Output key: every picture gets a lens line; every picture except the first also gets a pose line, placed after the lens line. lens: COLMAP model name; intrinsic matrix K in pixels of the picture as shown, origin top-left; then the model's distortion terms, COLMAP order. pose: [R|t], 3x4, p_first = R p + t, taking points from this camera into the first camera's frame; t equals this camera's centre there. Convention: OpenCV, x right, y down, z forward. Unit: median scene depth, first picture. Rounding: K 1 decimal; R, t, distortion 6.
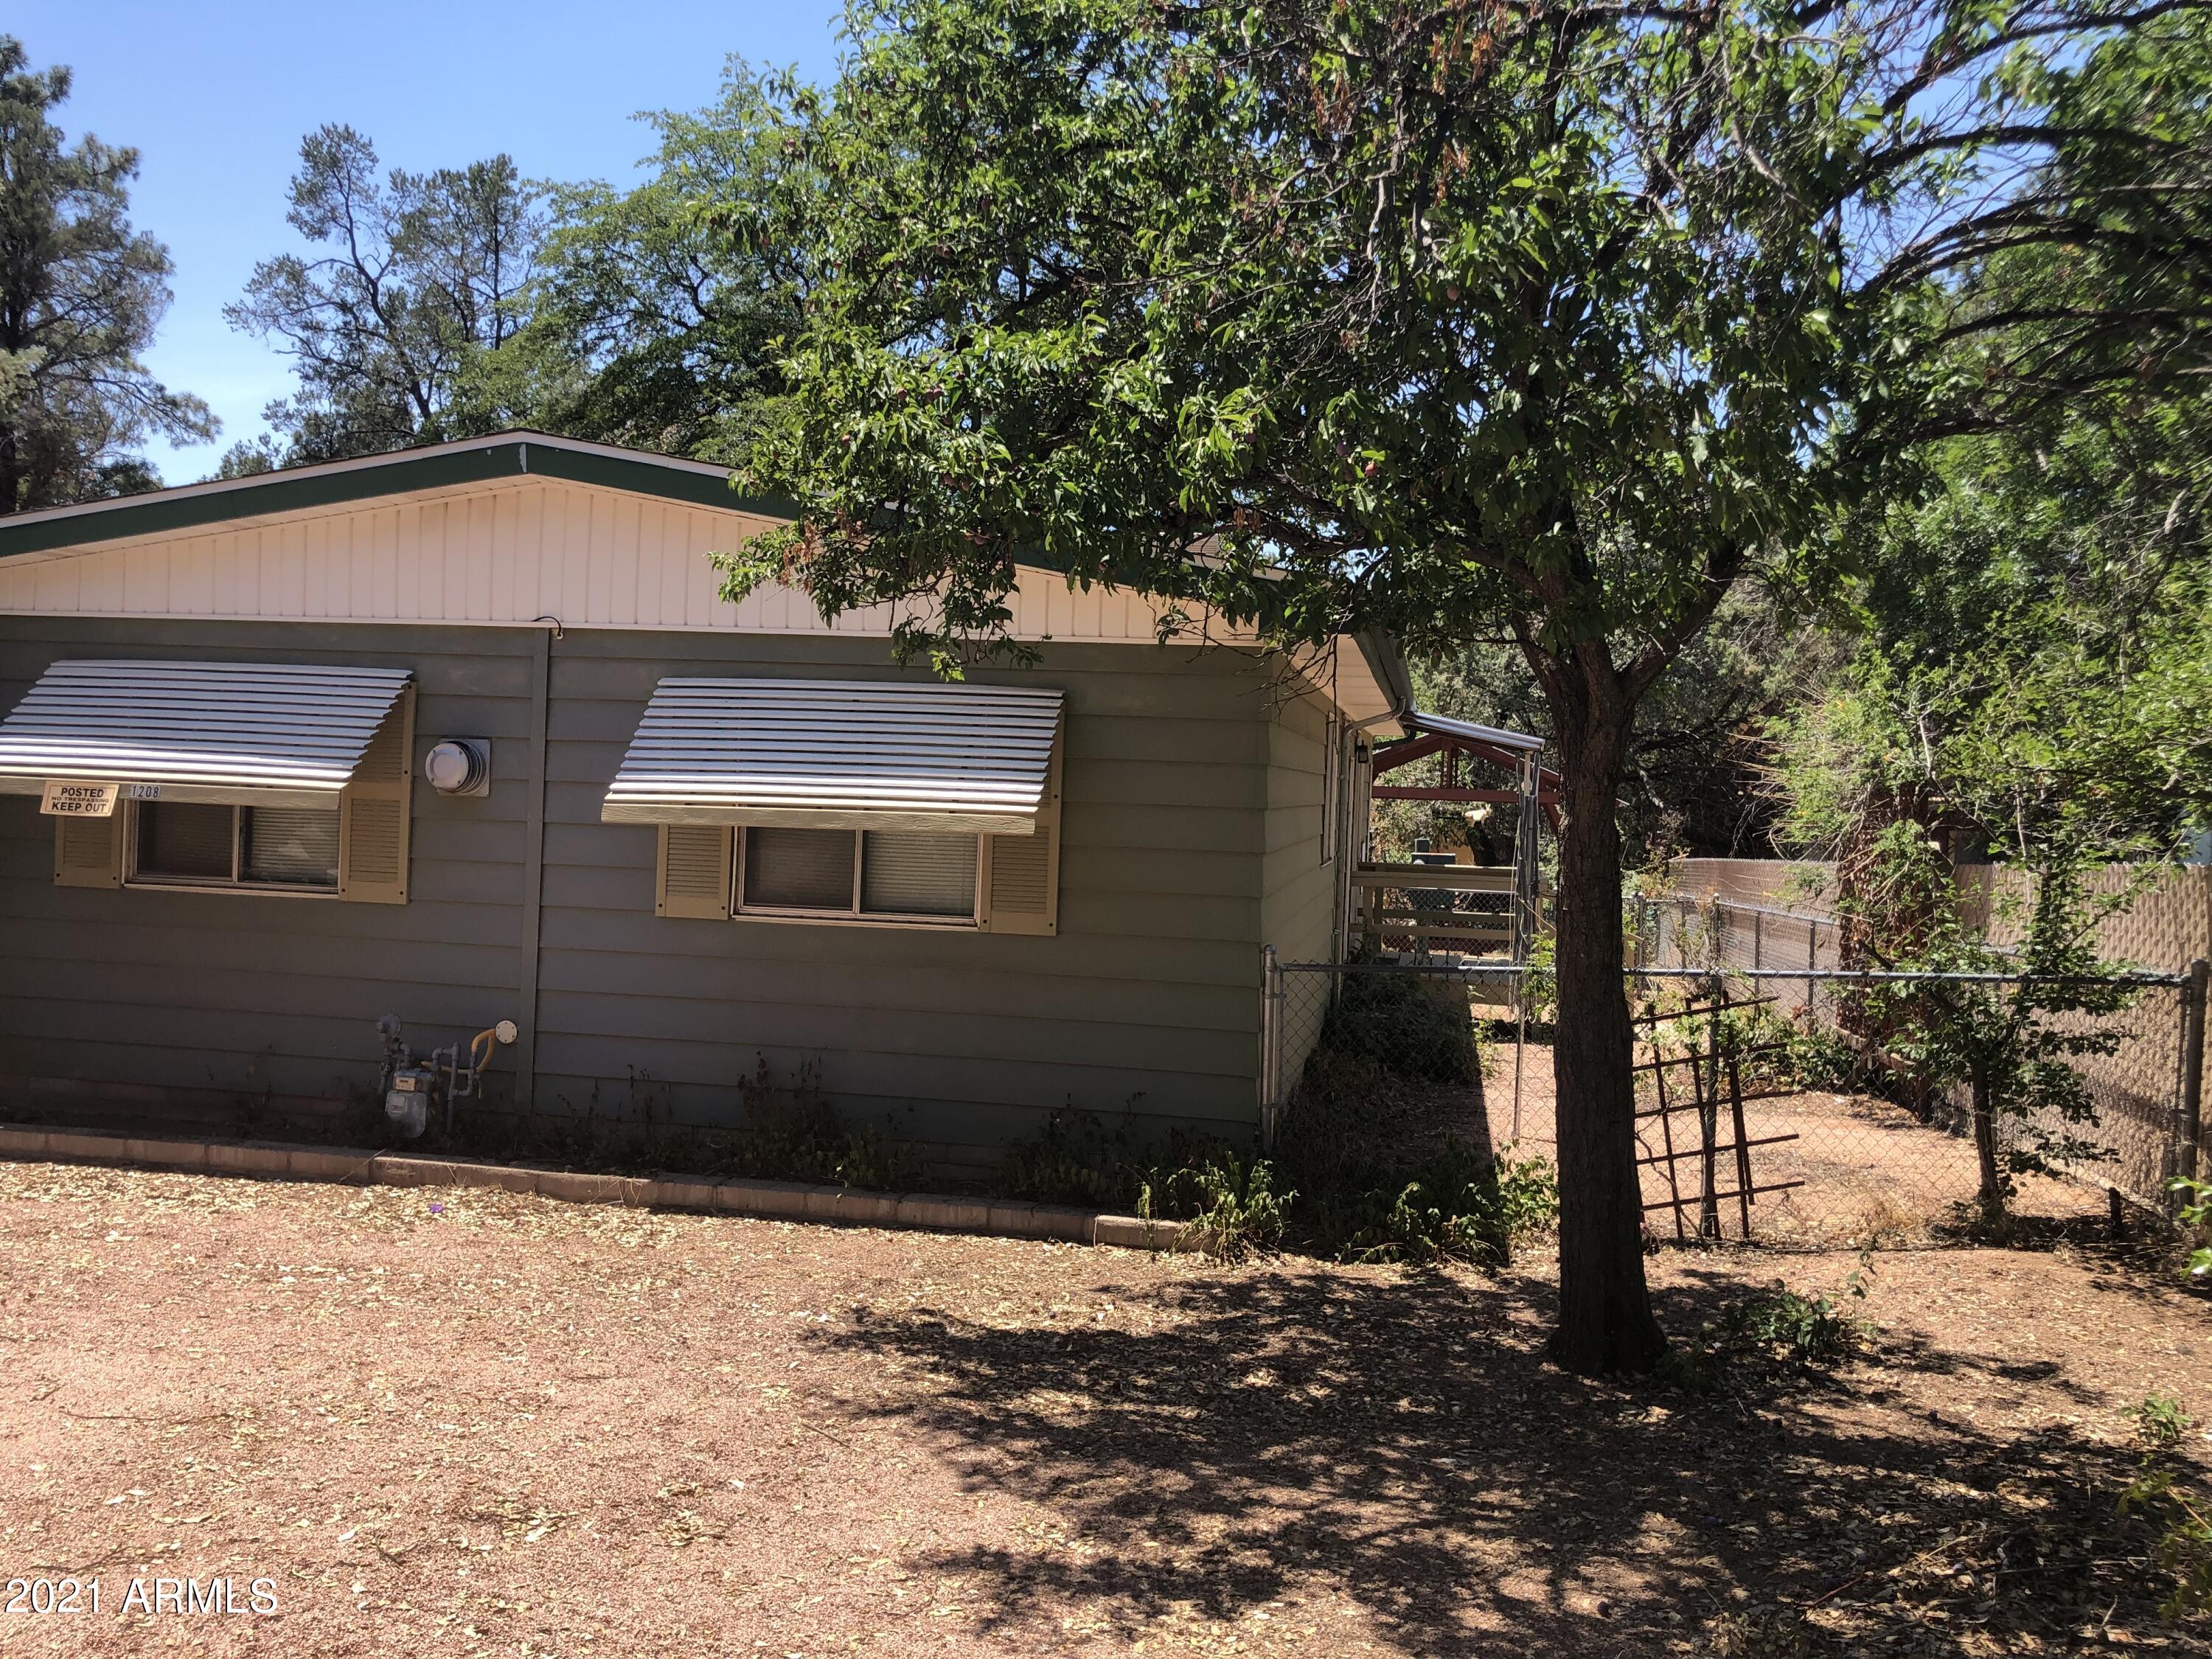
lens RADIAL K [[1800.4, 0, 1108.2], [0, 1800.4, 816.5], [0, 0, 1]] dist [0.063038, -0.074184]
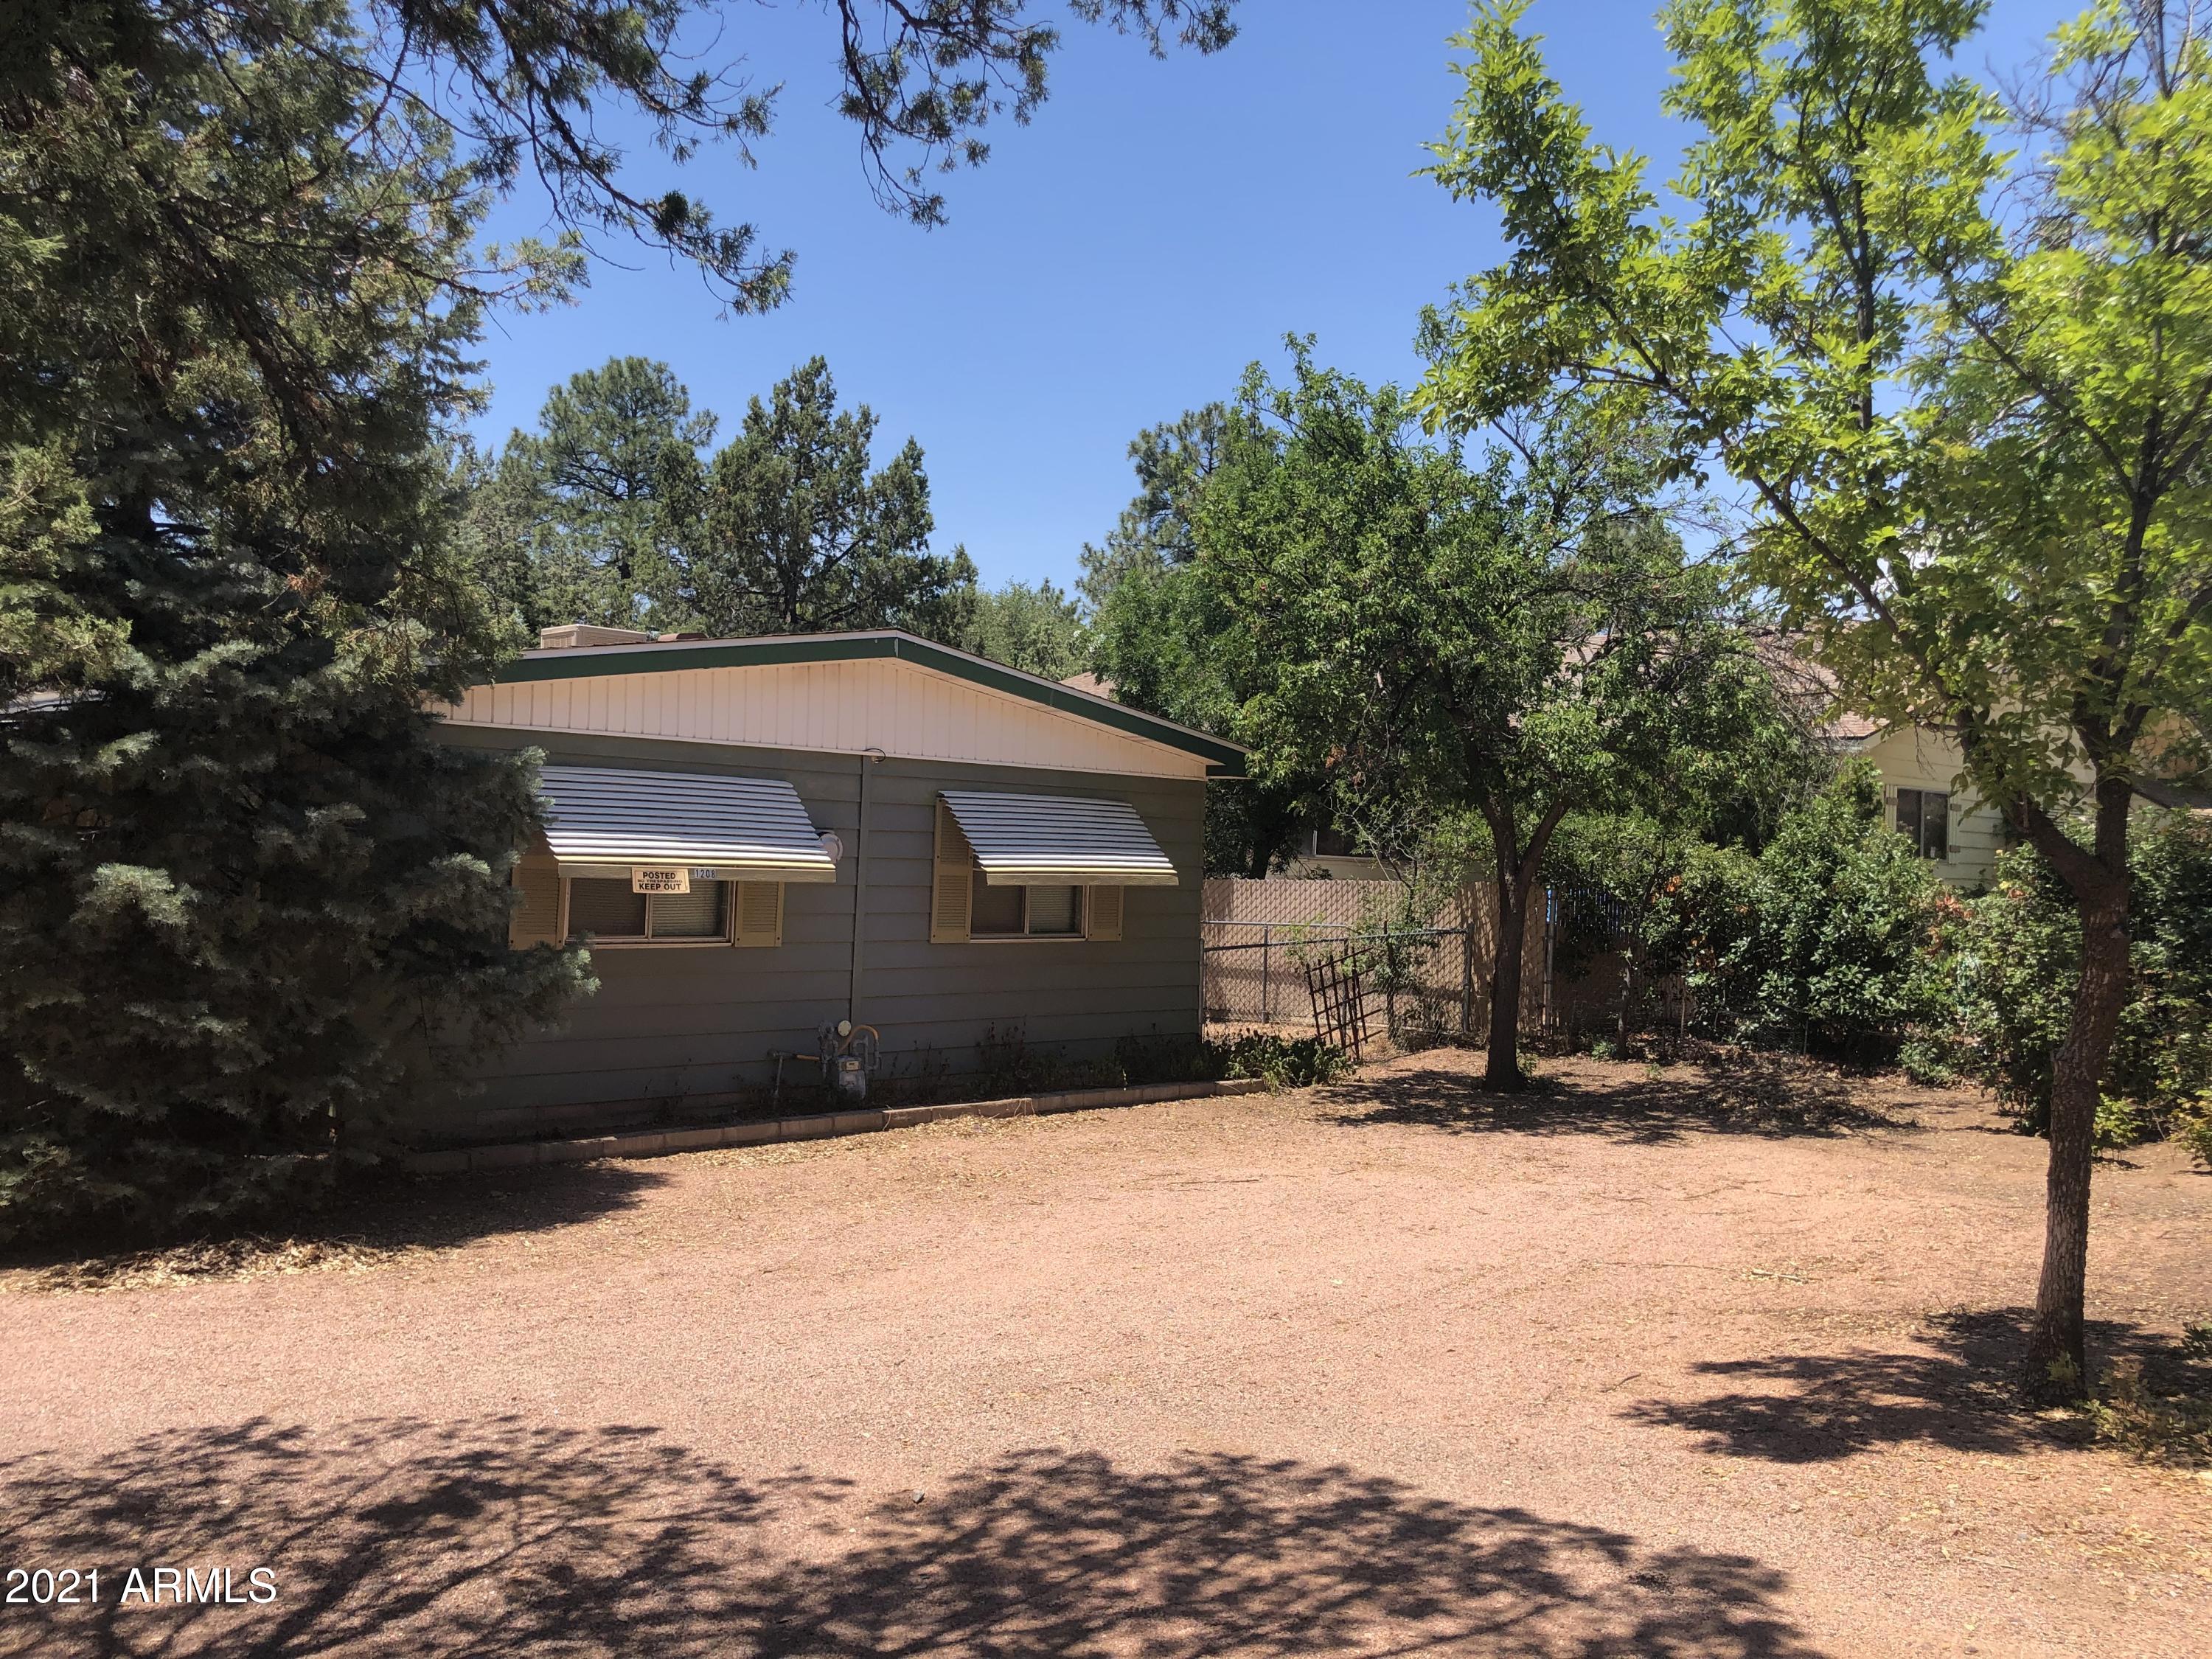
lens RADIAL K [[1800.4, 0, 1087.5], [0, 1800.4, 827.5], [0, 0, 1]] dist [0.063038, -0.074184]
pose [[0.594748, -0.007568, 0.803876, -1.435007], [-0.000402, 0.999953, 0.009711, -0.060982], [-0.803912, -0.006098, 0.594717, -0.029415]]
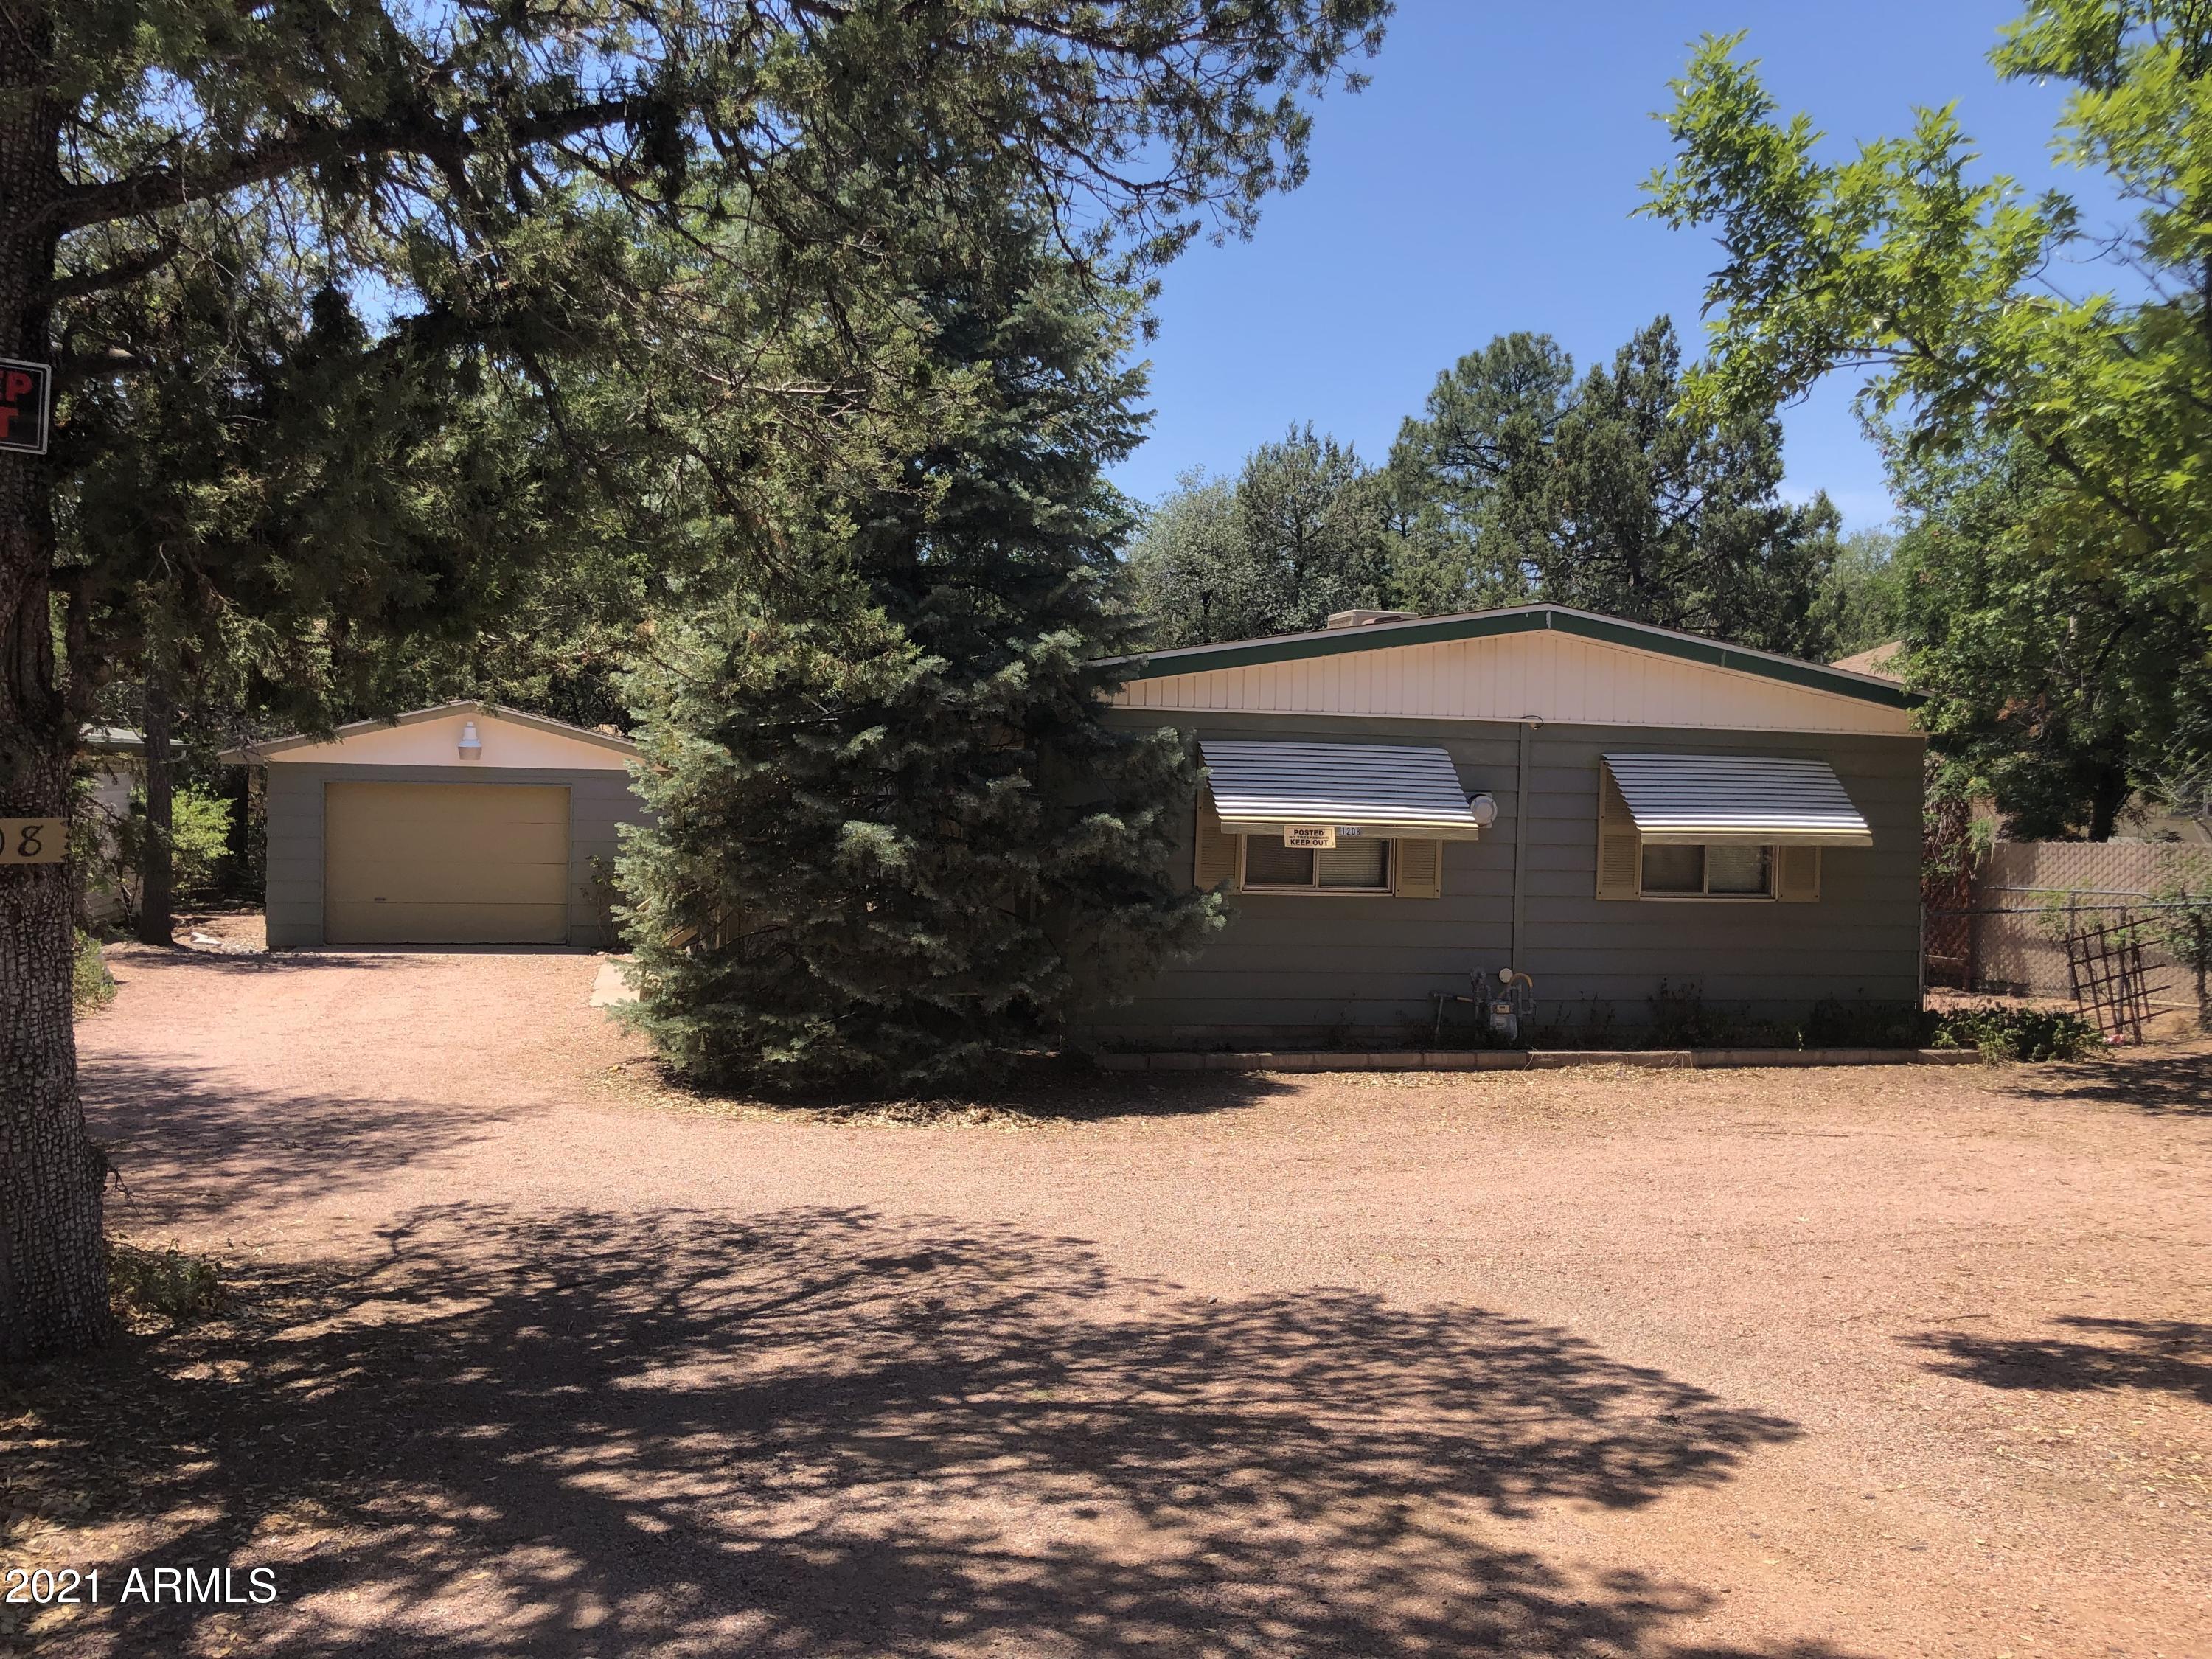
lens RADIAL K [[1800.4, 0, 1098.5], [0, 1800.4, 812.0], [0, 0, 1]] dist [0.063038, -0.074184]
pose [[0.910233, -0.020125, 0.413608, -1.354306], [0.014399, 0.999753, 0.016957, -0.058995], [-0.413847, -0.009479, 0.910297, -0.307601]]
